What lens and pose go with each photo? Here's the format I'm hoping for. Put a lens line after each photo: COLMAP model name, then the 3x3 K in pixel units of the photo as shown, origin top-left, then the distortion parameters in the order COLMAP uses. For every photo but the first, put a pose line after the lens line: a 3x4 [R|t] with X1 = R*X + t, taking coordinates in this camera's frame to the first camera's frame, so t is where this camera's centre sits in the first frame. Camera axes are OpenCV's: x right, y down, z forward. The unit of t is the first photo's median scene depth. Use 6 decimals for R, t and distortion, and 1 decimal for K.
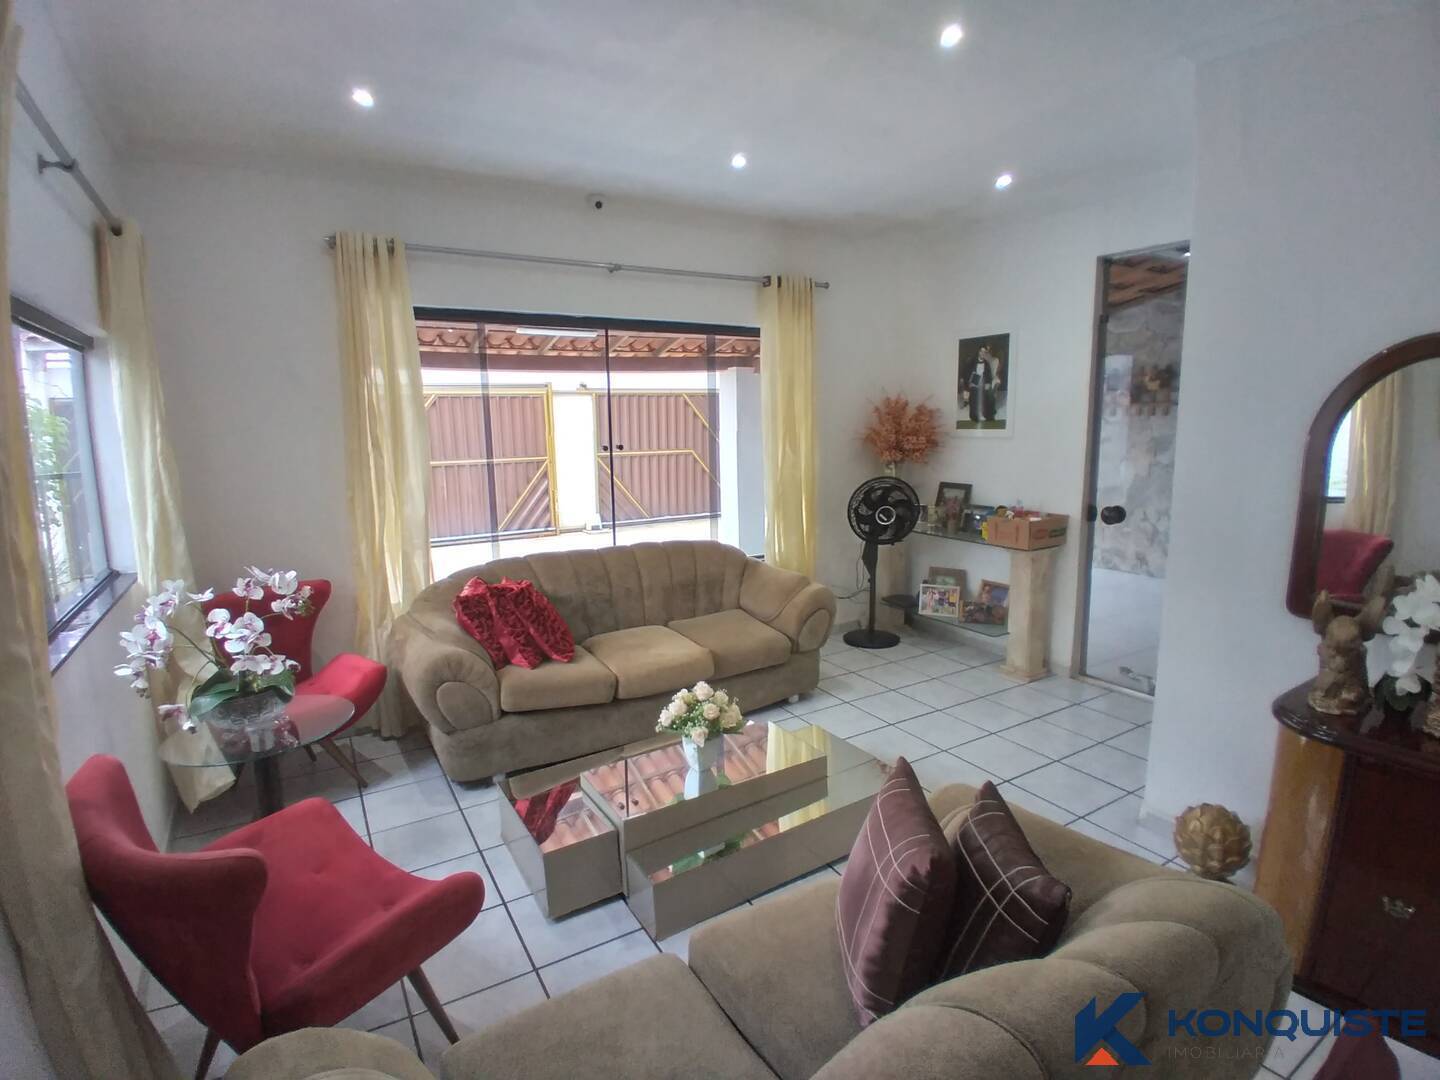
lens RADIAL K [[716.9, 0, 716.1], [0, 716.9, 547.0], [0, 0, 1]] dist [-0.018019, -0.030677]
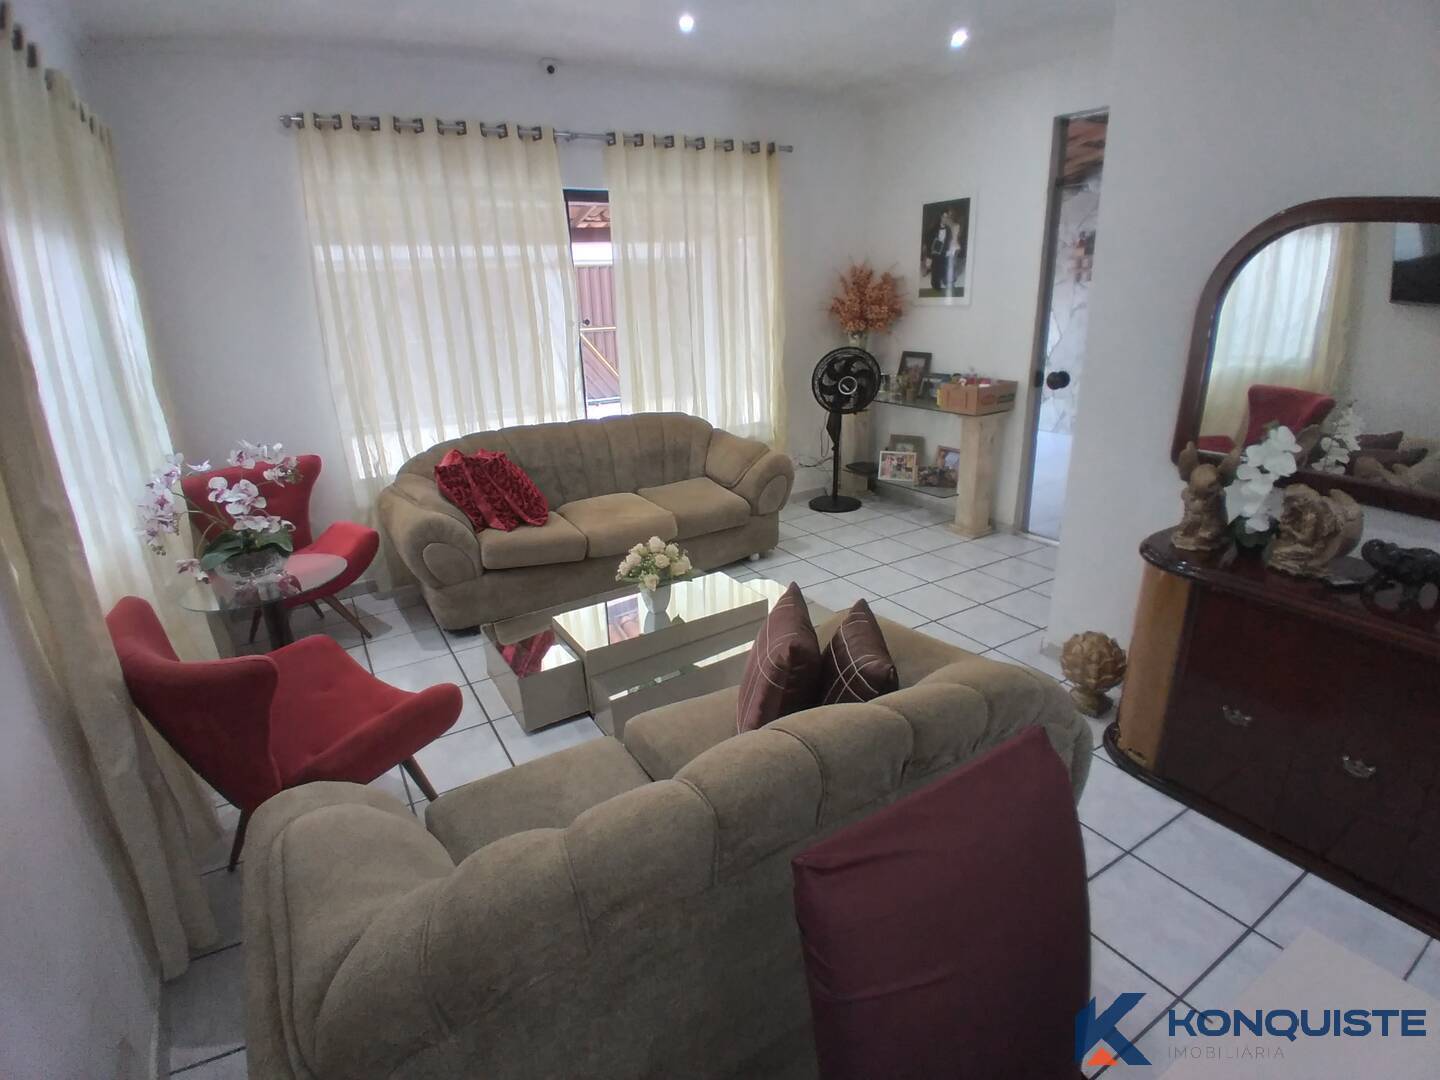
lens RADIAL K [[716.9, 0, 725.0], [0, 716.9, 555.1], [0, 0, 1]] dist [-0.018019, -0.030677]
pose [[0.999809, -0.019404, 0.002266, 0.073353], [0.018700, 0.984122, 0.176503, 0.017529], [-0.005655, -0.176427, 0.984298, -0.097292]]
